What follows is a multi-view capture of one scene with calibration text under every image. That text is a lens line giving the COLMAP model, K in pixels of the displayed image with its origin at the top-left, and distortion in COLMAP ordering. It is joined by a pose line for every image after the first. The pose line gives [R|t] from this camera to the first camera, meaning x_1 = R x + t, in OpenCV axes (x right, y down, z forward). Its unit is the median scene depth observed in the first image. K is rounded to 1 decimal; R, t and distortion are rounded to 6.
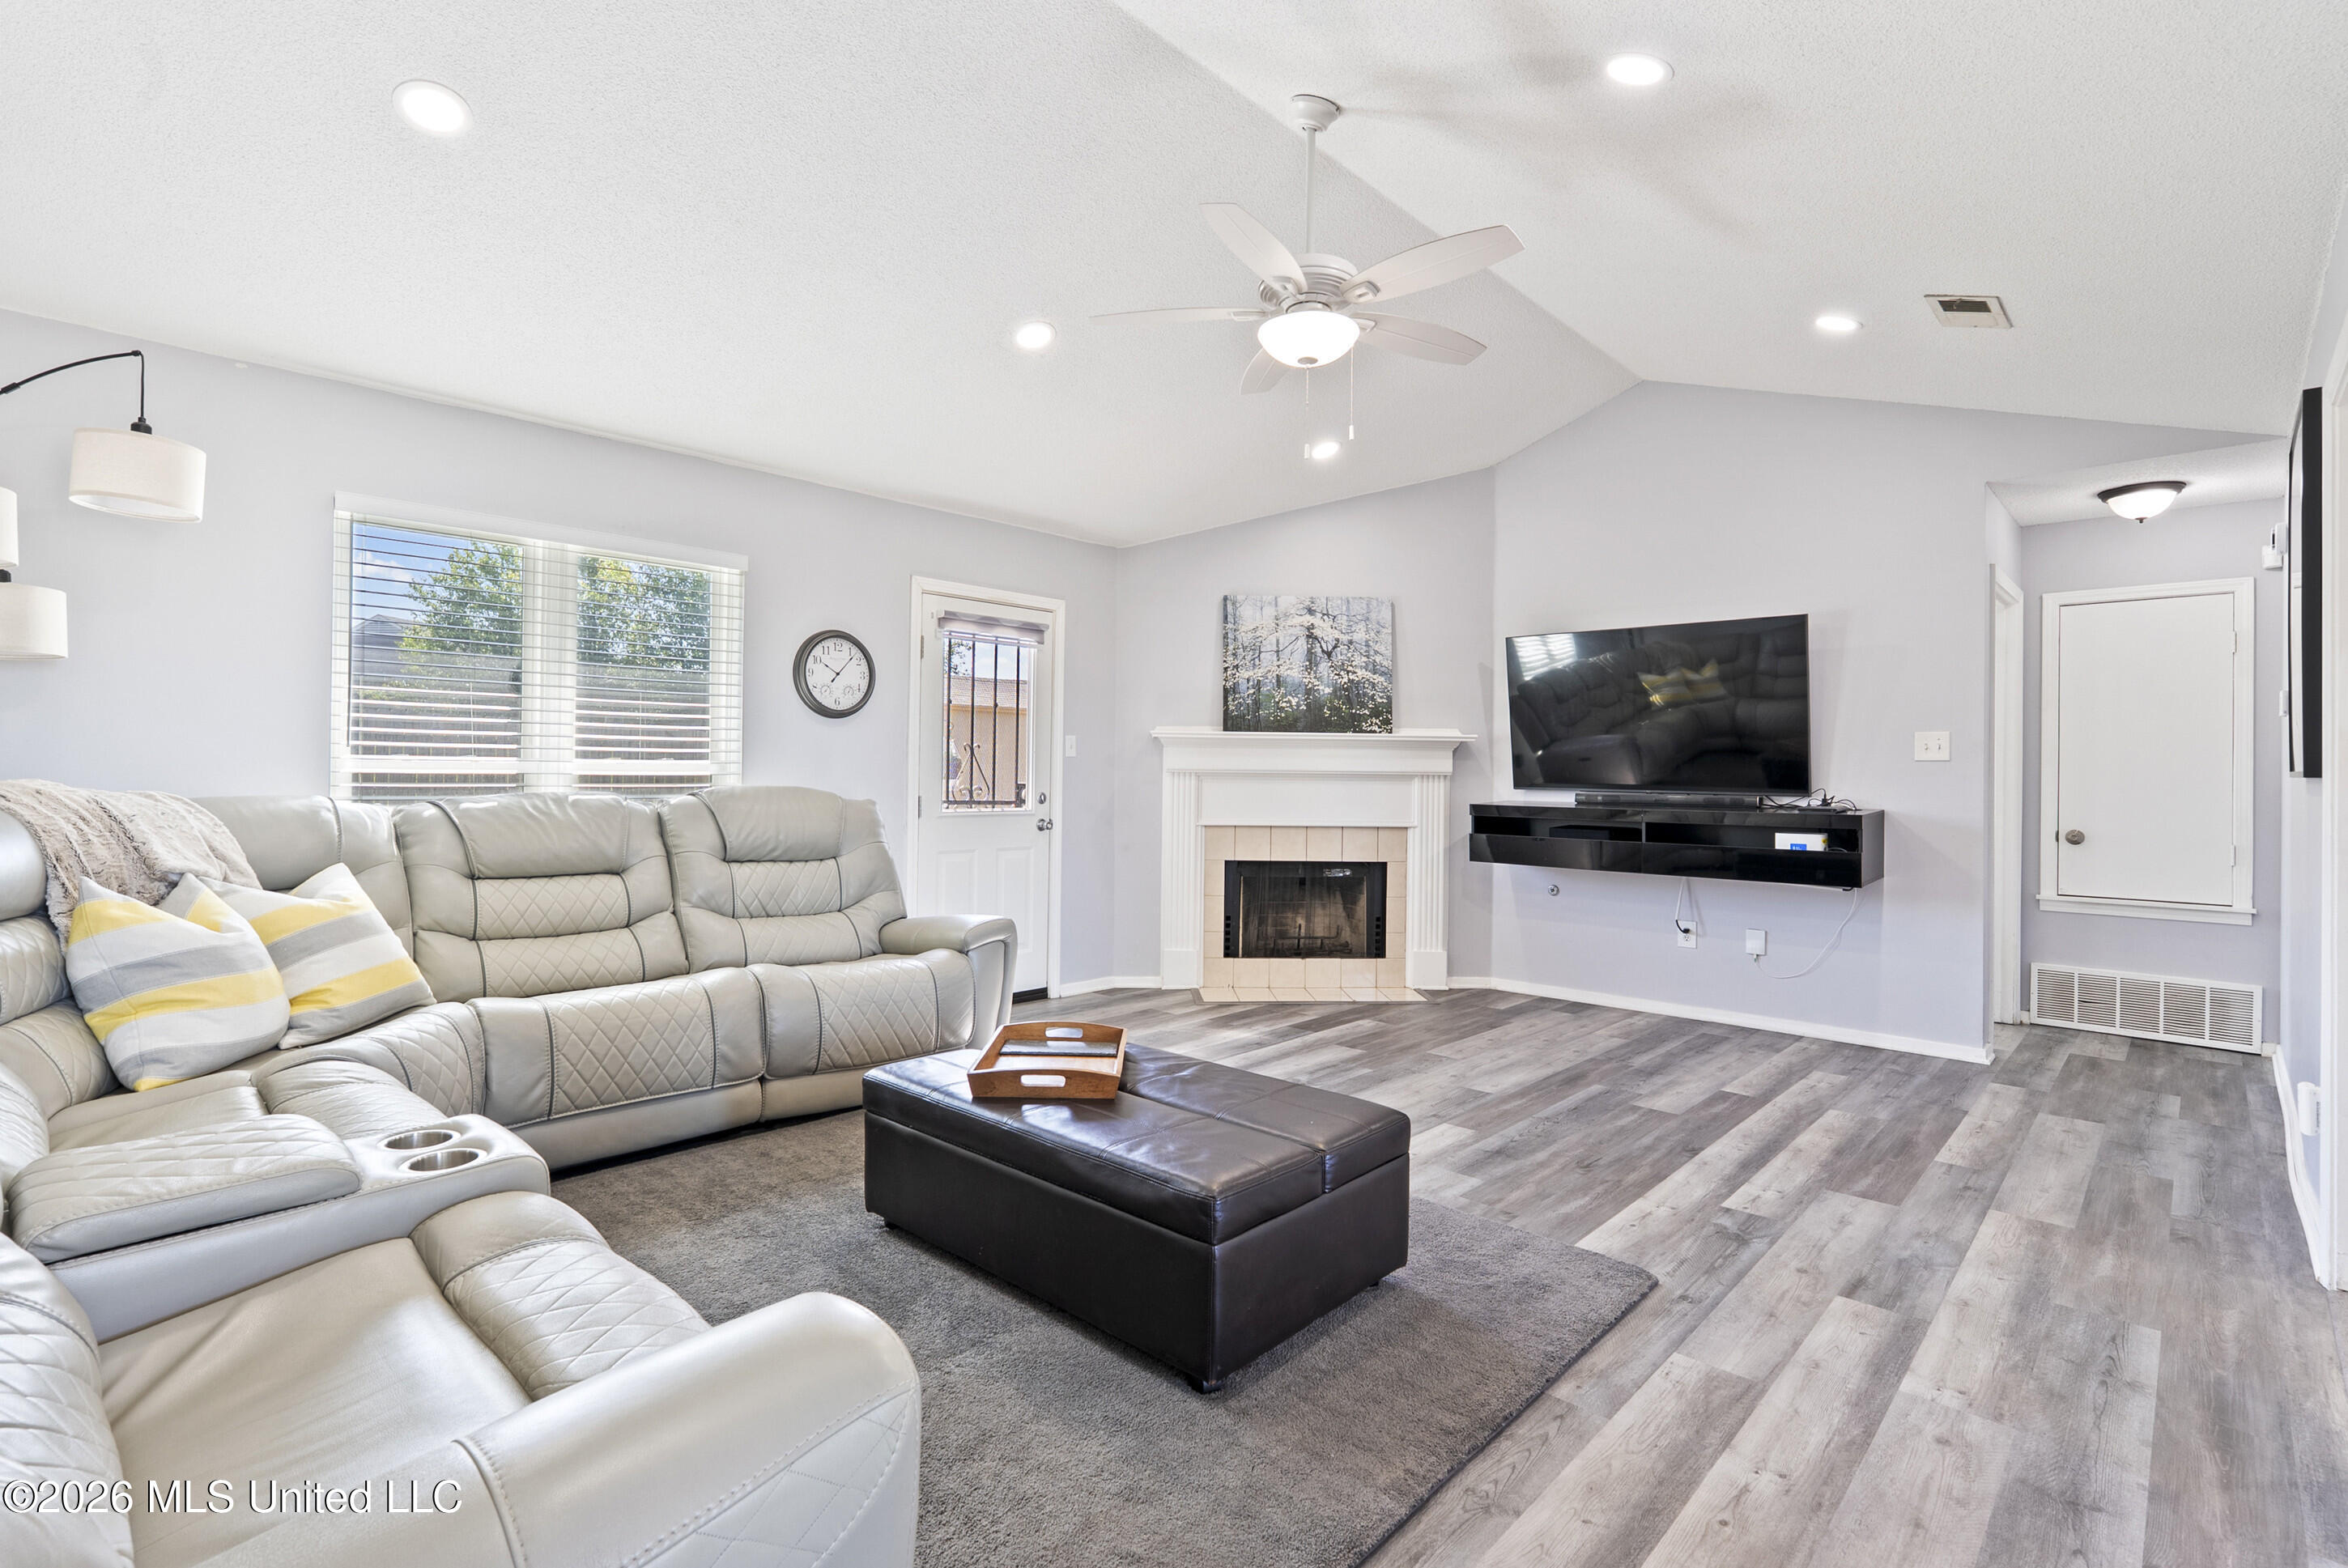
lens RADIAL K [[1069.5, 0, 1186.3], [0, 1069.5, 784.3], [0, 0, 1]] dist [0.003302, 0.000031]
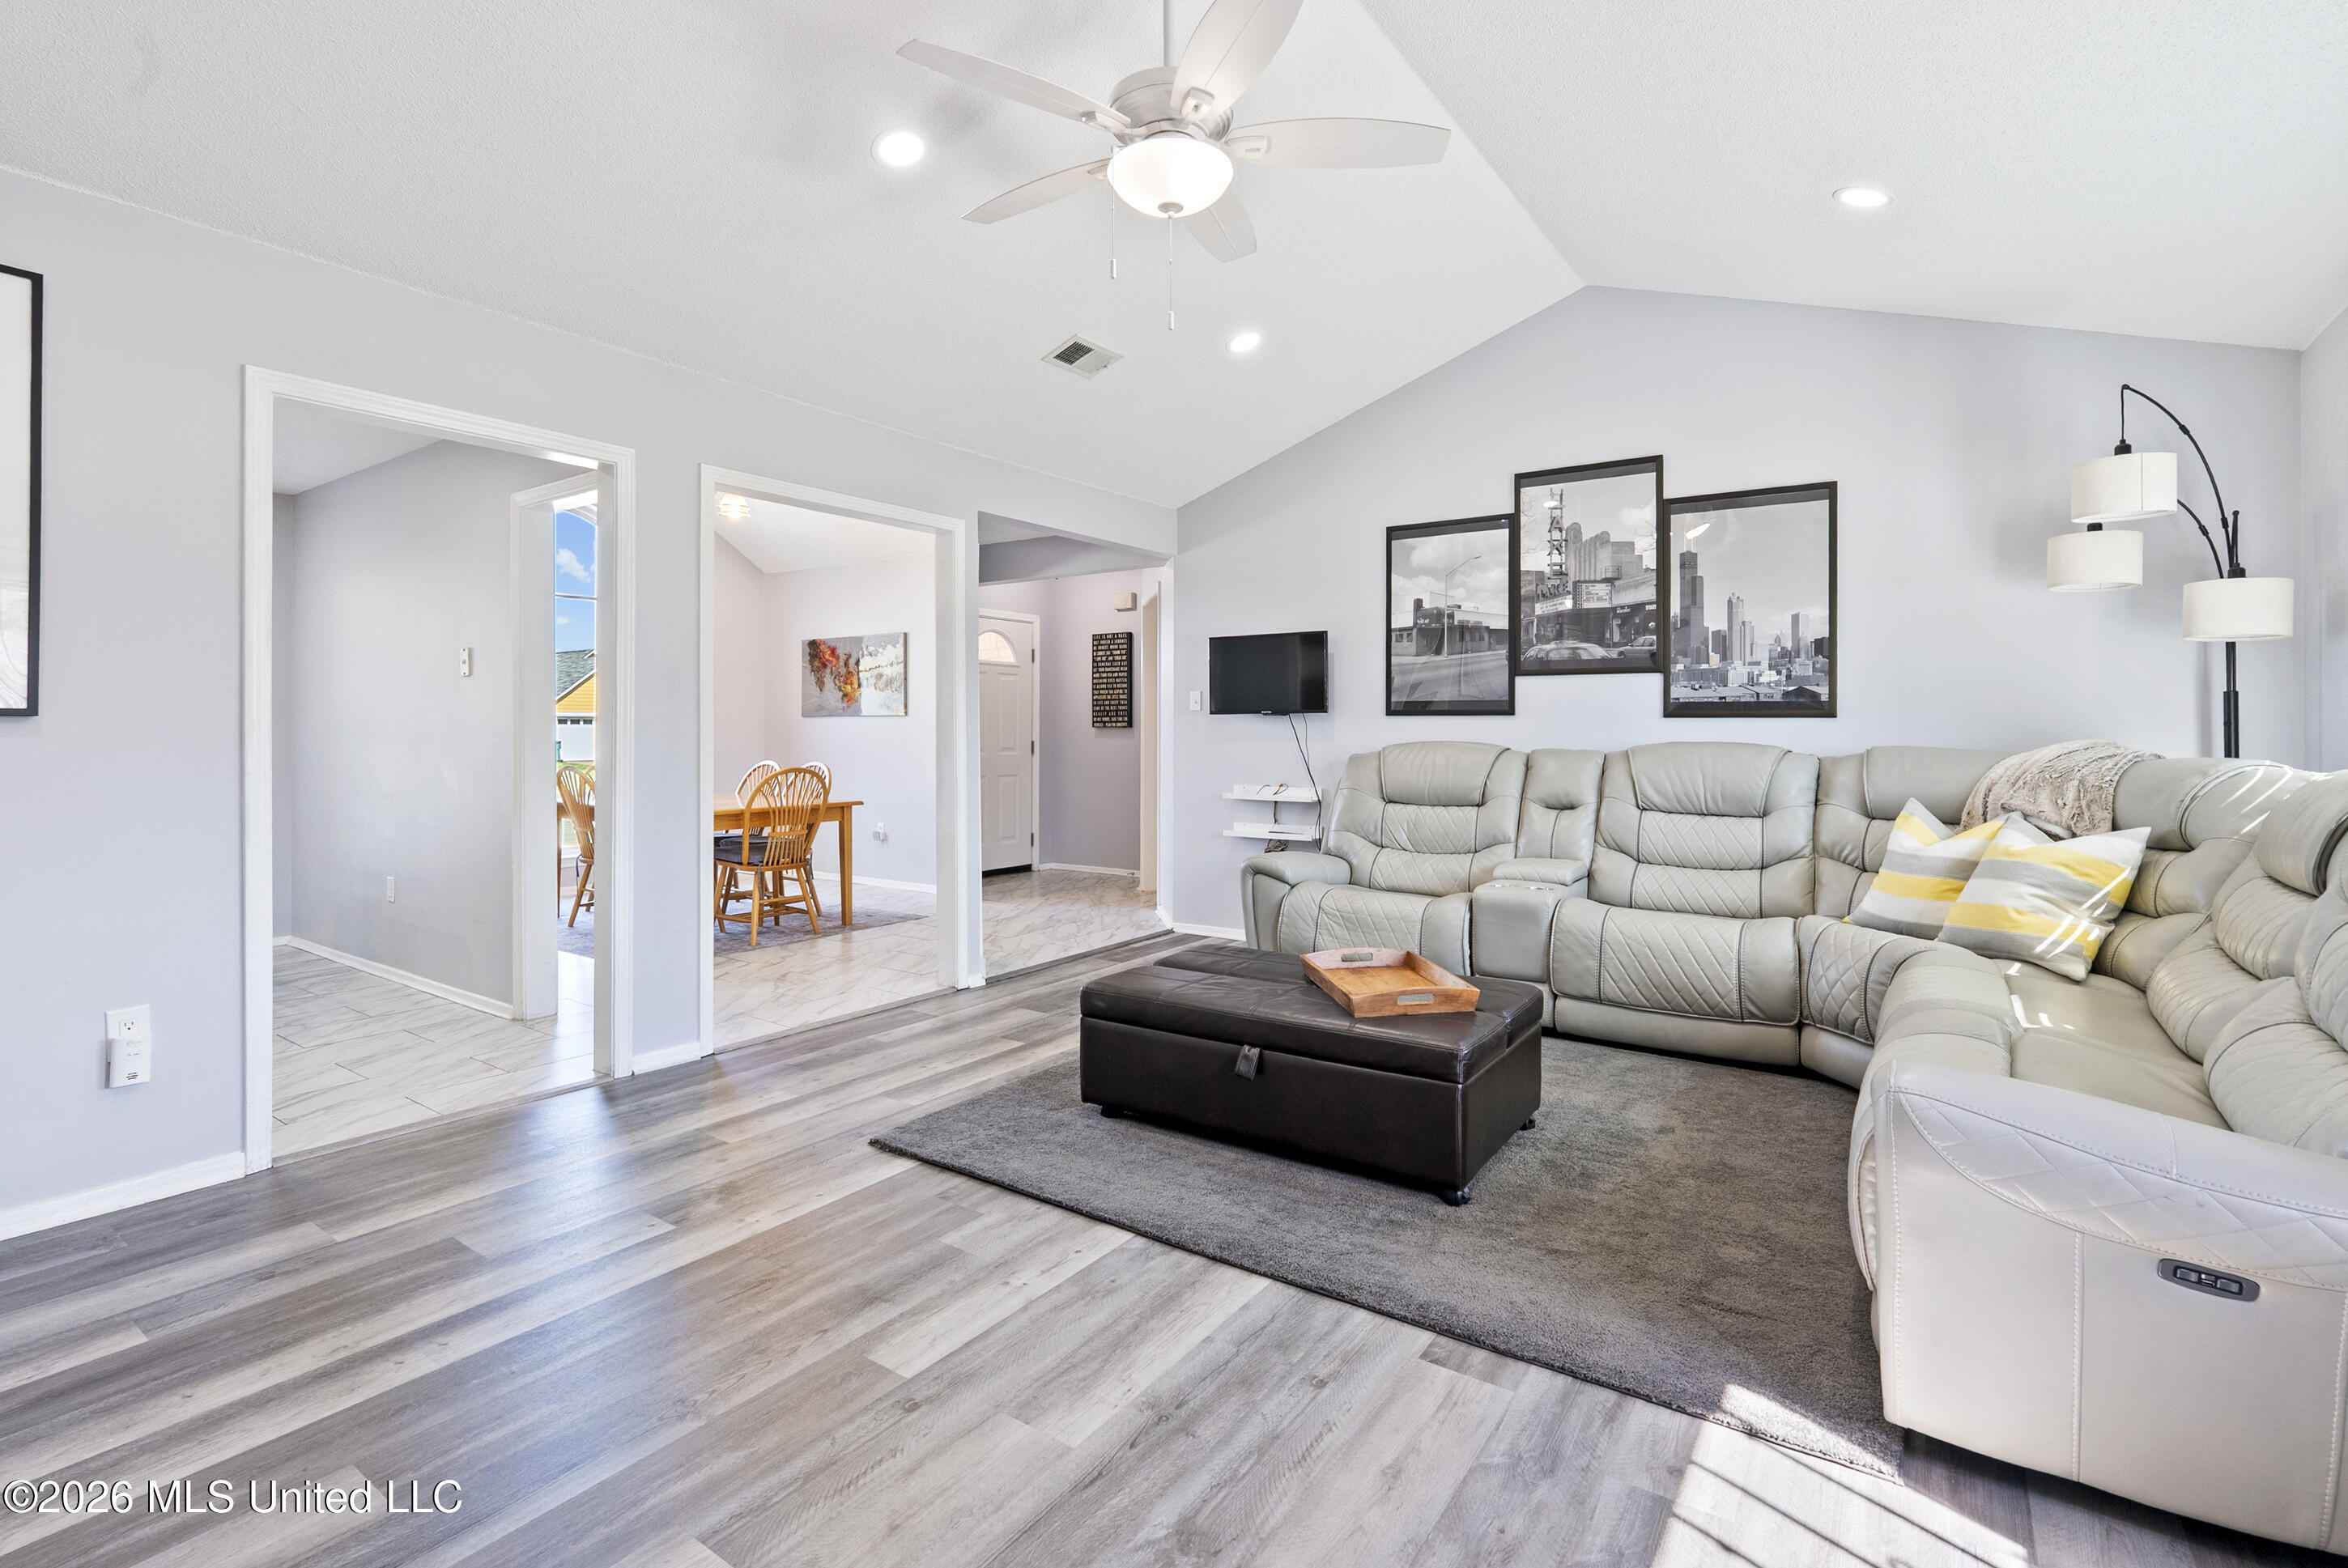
lens RADIAL K [[1069.5, 0, 1169.5], [0, 1069.5, 716.0], [0, 0, 1]] dist [0.003302, 0.000031]
pose [[-0.989776, -0.012054, -0.142117, 0.240488], [-0.010818, 0.999897, -0.009464, -0.006883], [0.142217, -0.007830, -0.989805, 1.912560]]
